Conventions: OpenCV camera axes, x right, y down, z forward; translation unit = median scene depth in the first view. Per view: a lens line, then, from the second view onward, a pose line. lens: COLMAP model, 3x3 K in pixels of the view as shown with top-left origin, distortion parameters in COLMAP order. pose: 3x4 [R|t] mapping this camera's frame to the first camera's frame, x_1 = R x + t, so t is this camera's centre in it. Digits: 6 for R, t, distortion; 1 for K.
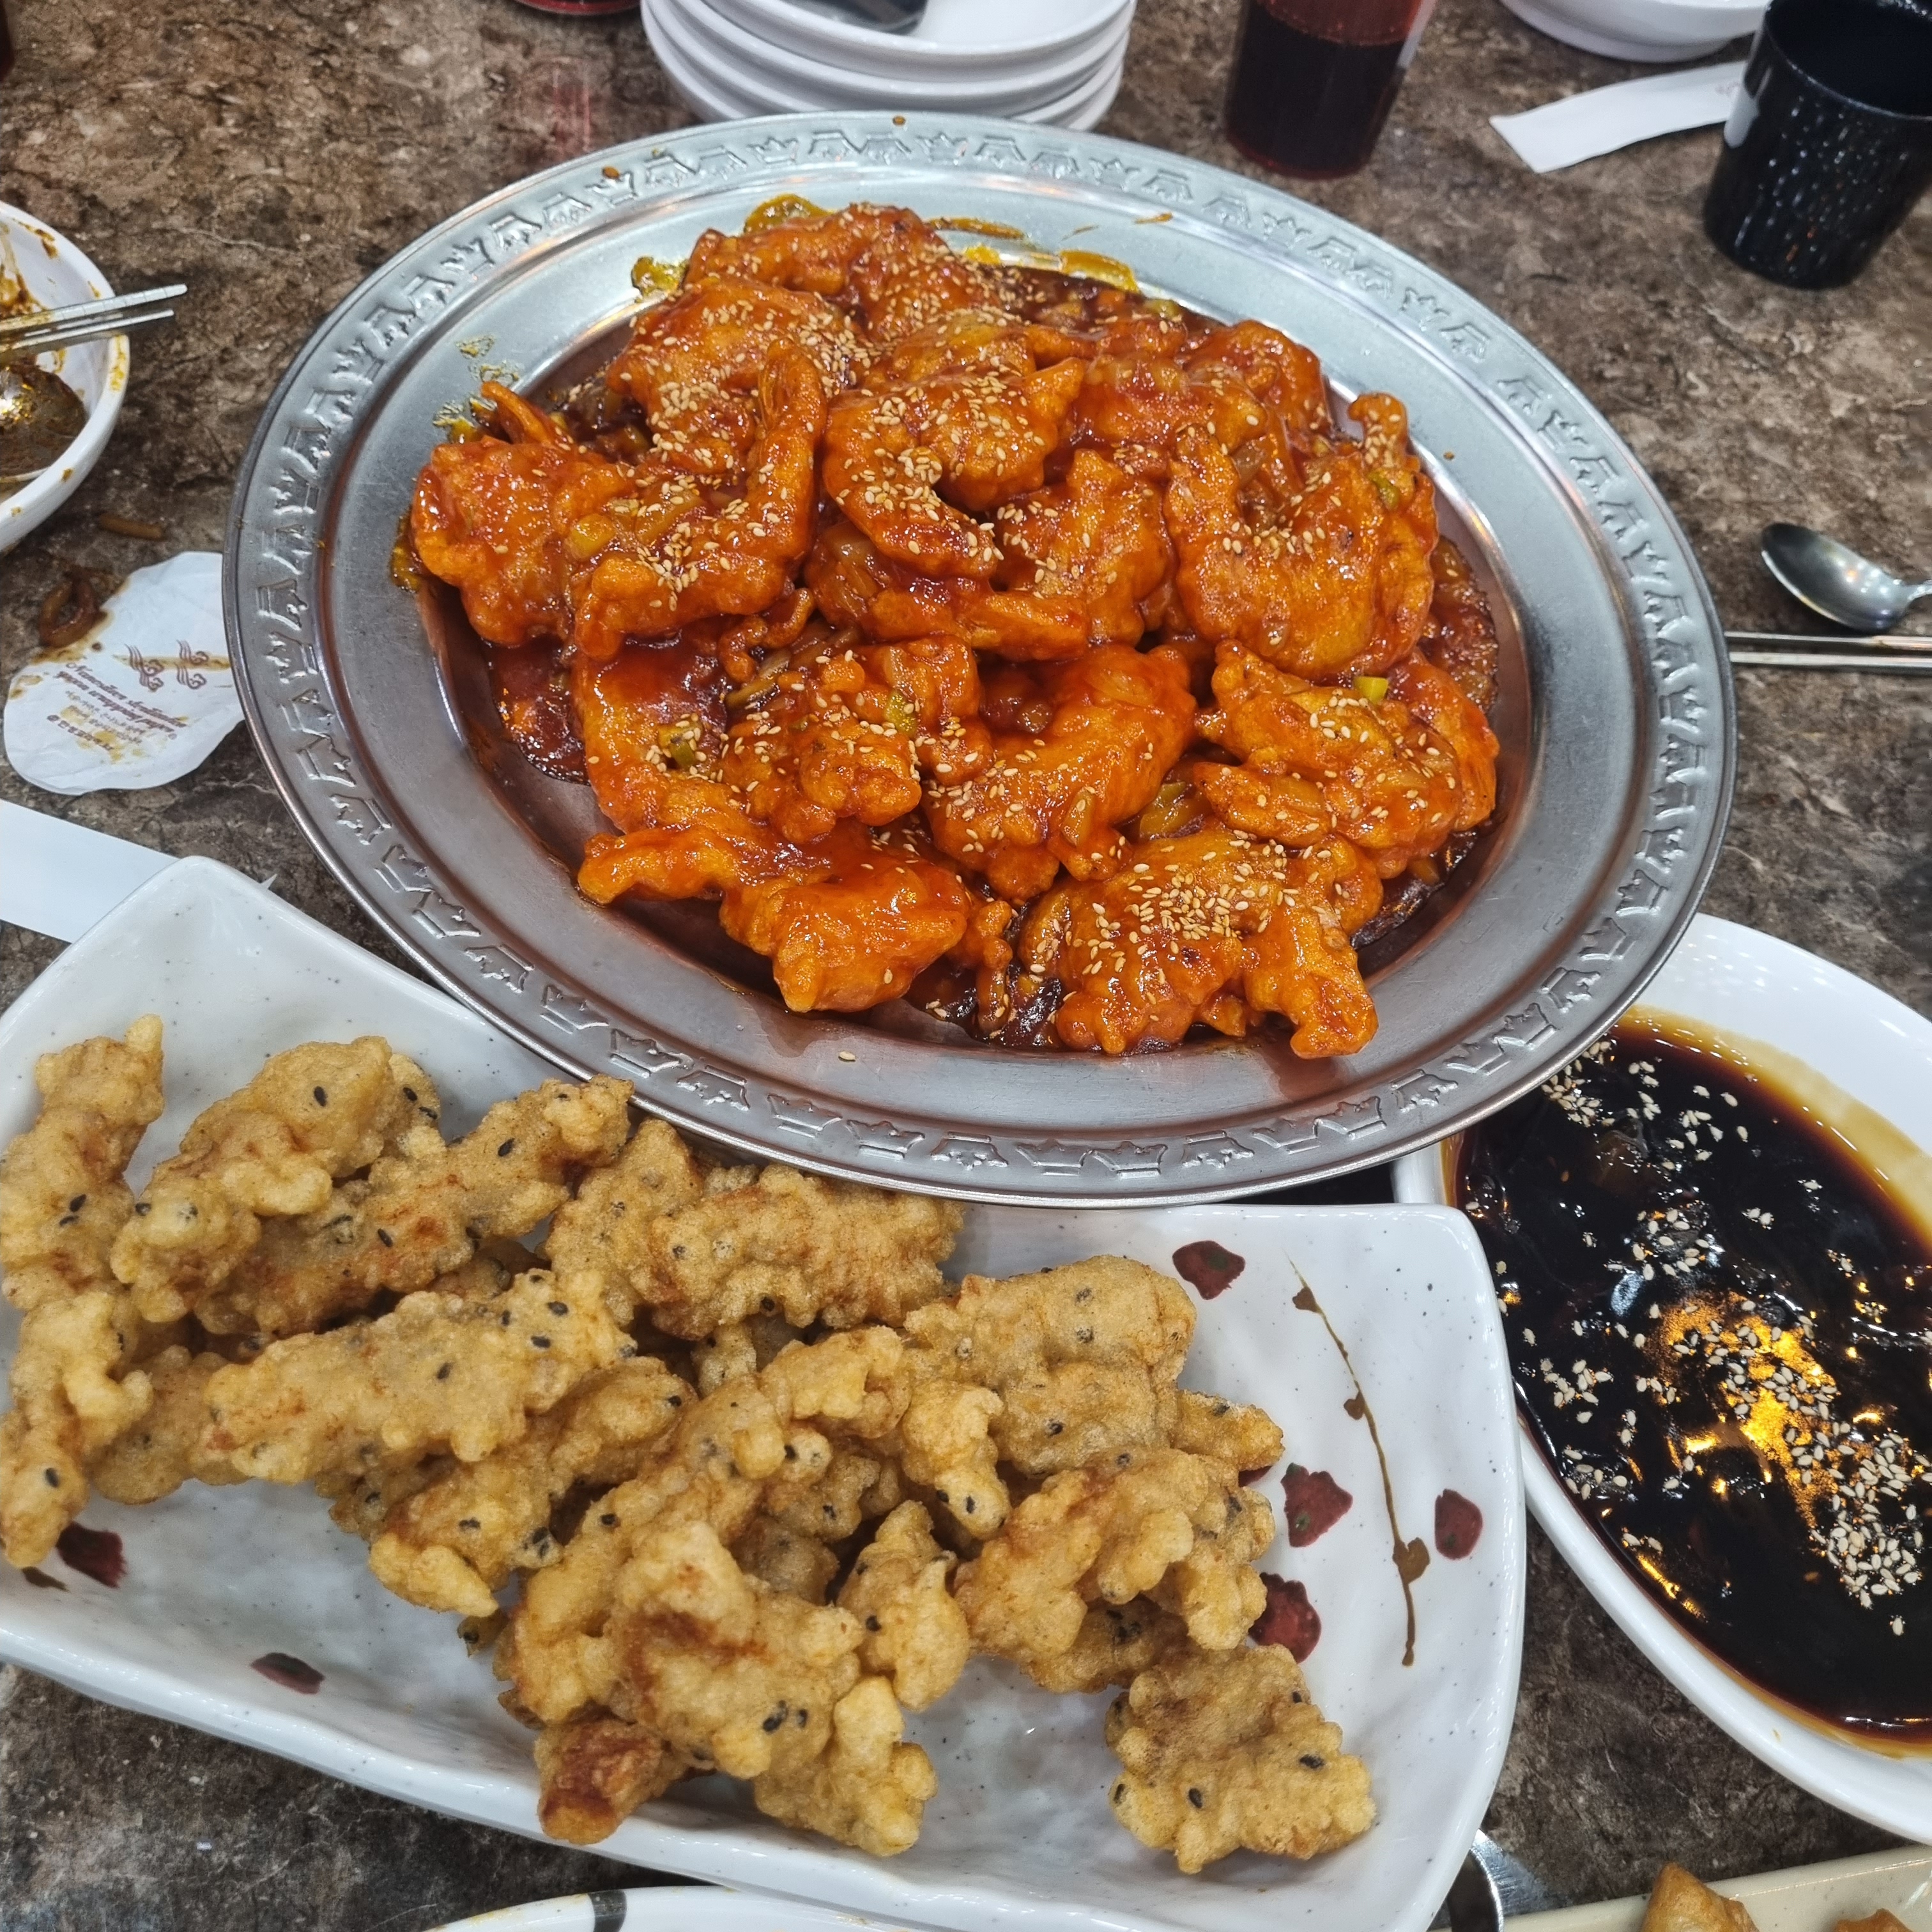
lens RADIAL K [[1929.9, 0, 979.8], [0, 1929.9, 1025.0], [0, 0, 1]] dist [0.022373, -0.028936]
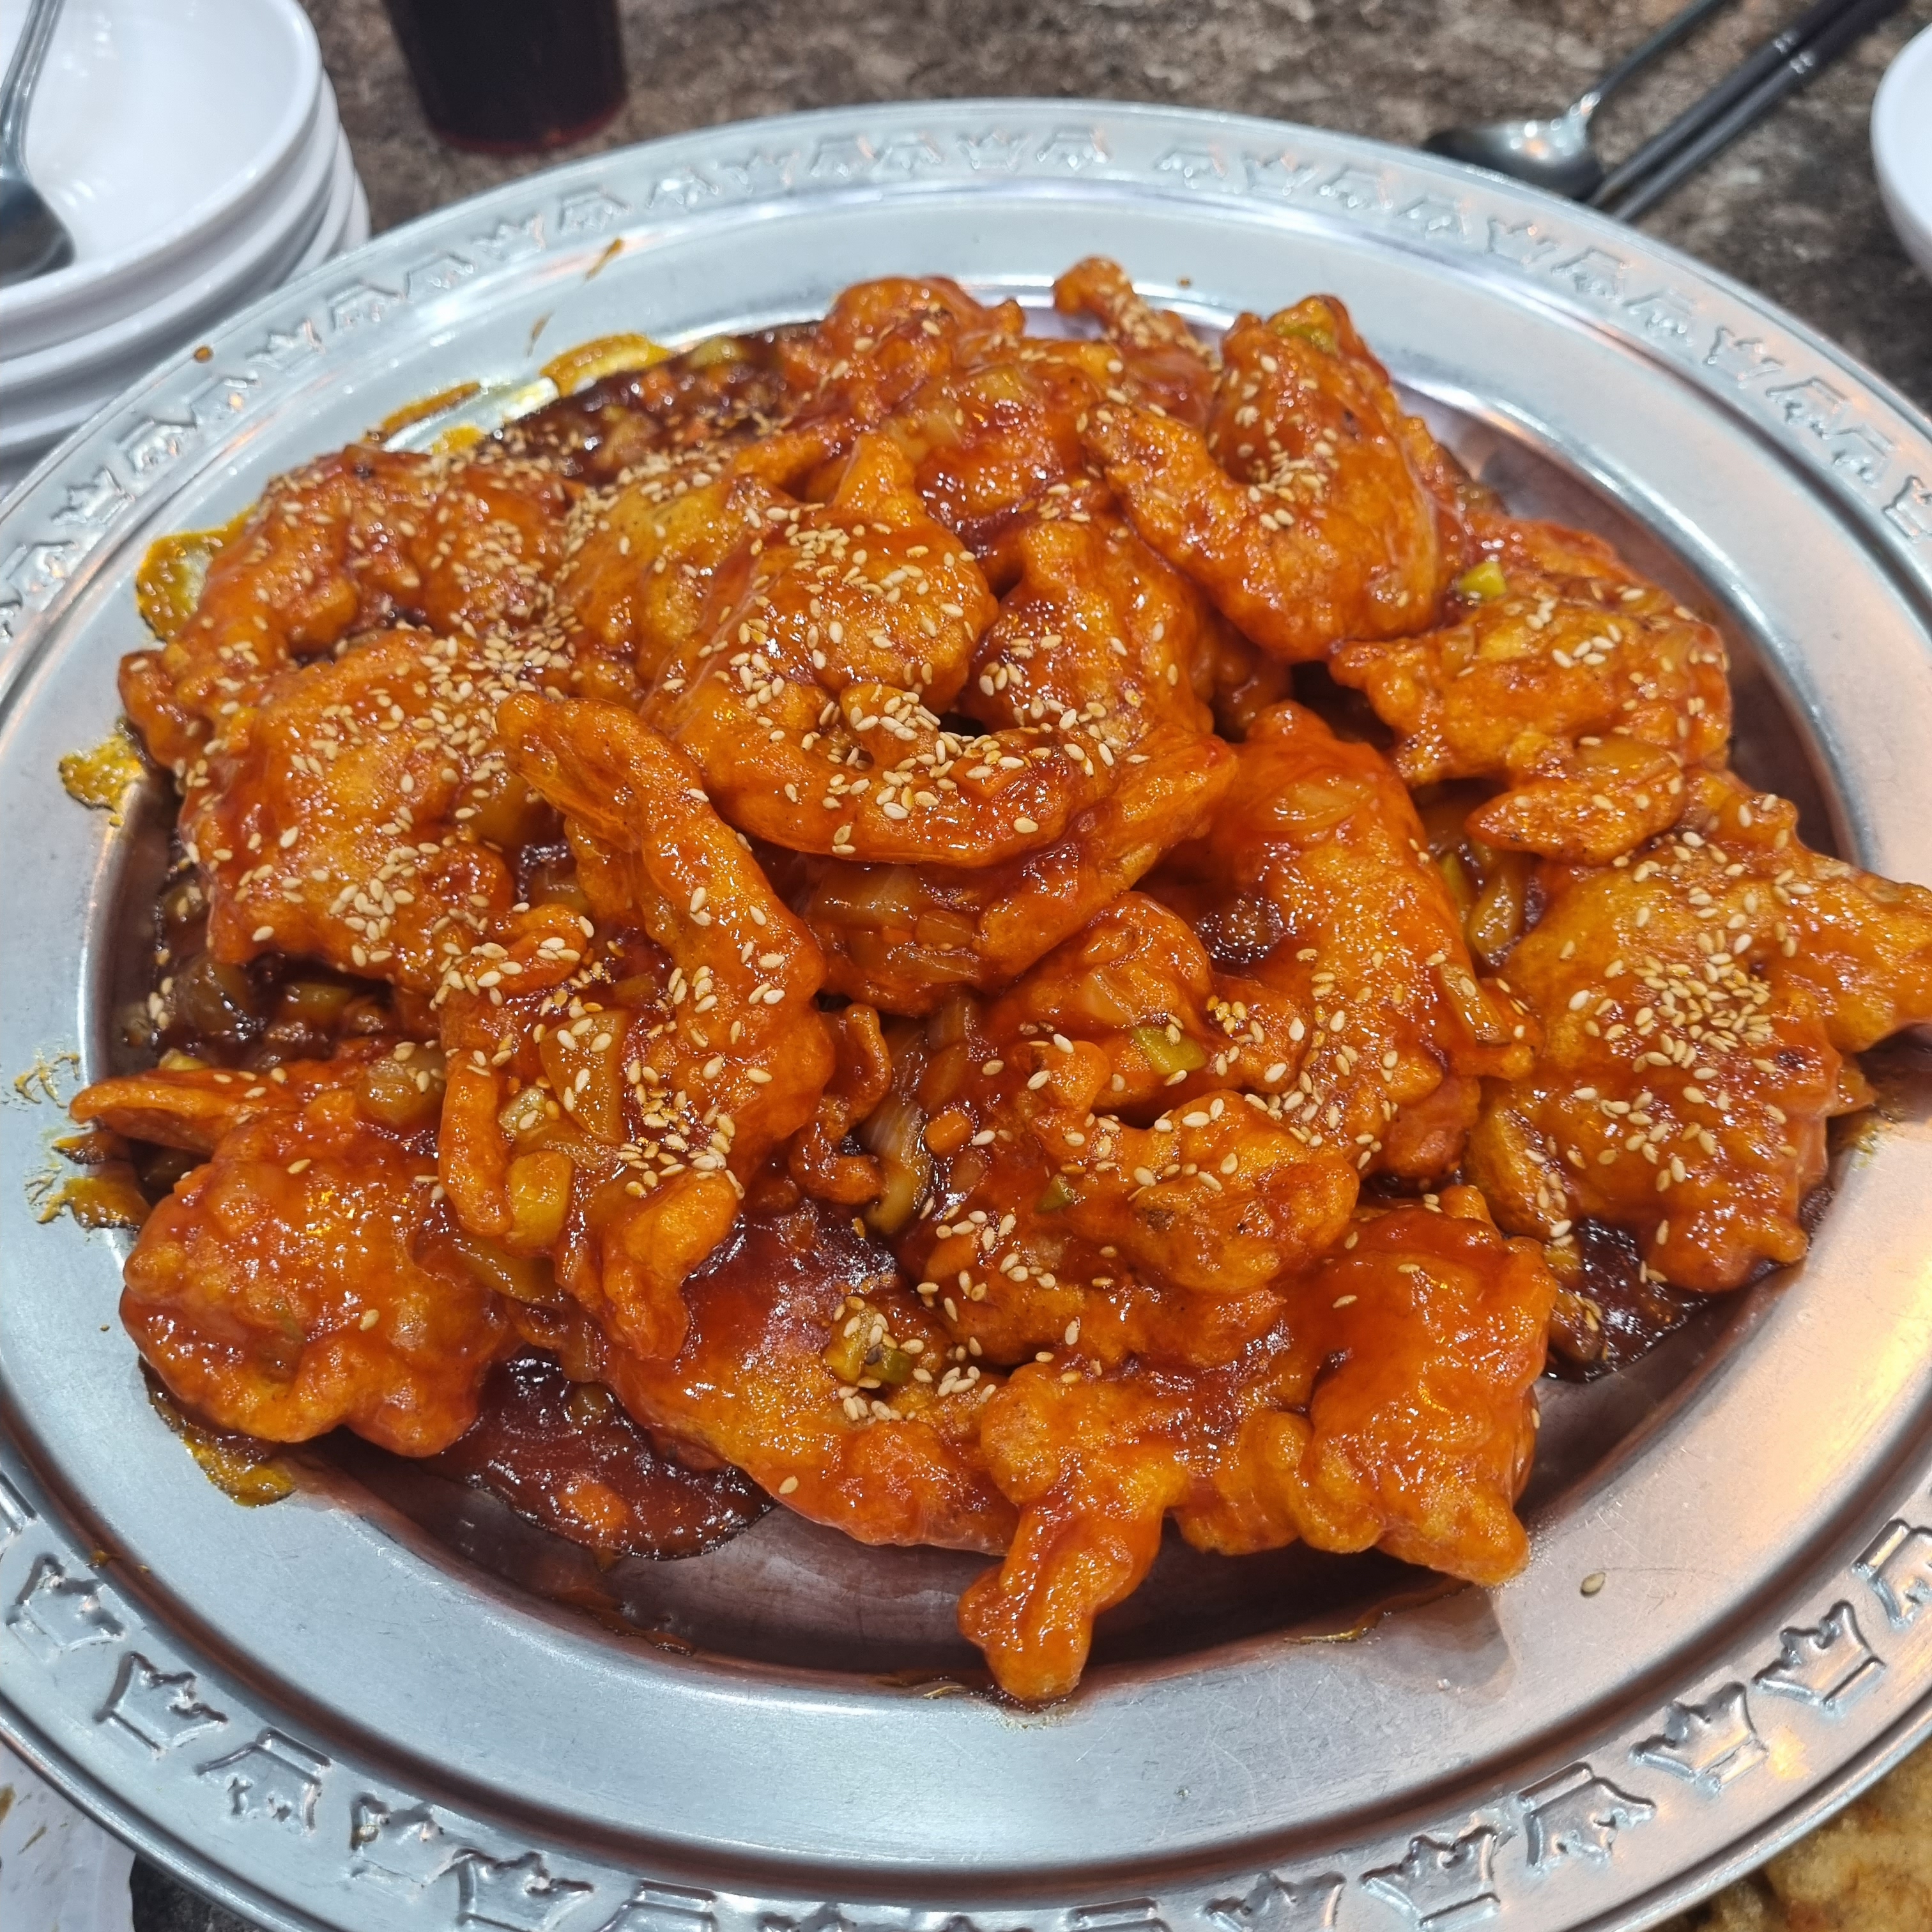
lens RADIAL K [[1929.9, 0, 979.8], [0, 1929.9, 1025.0], [0, 0, 1]] dist [0.022373, -0.028936]
pose [[0.713535, -0.653243, 0.253261, -0.211904], [0.648621, 0.752570, 0.113703, -0.262457], [-0.264872, 0.083139, 0.960693, 0.425327]]
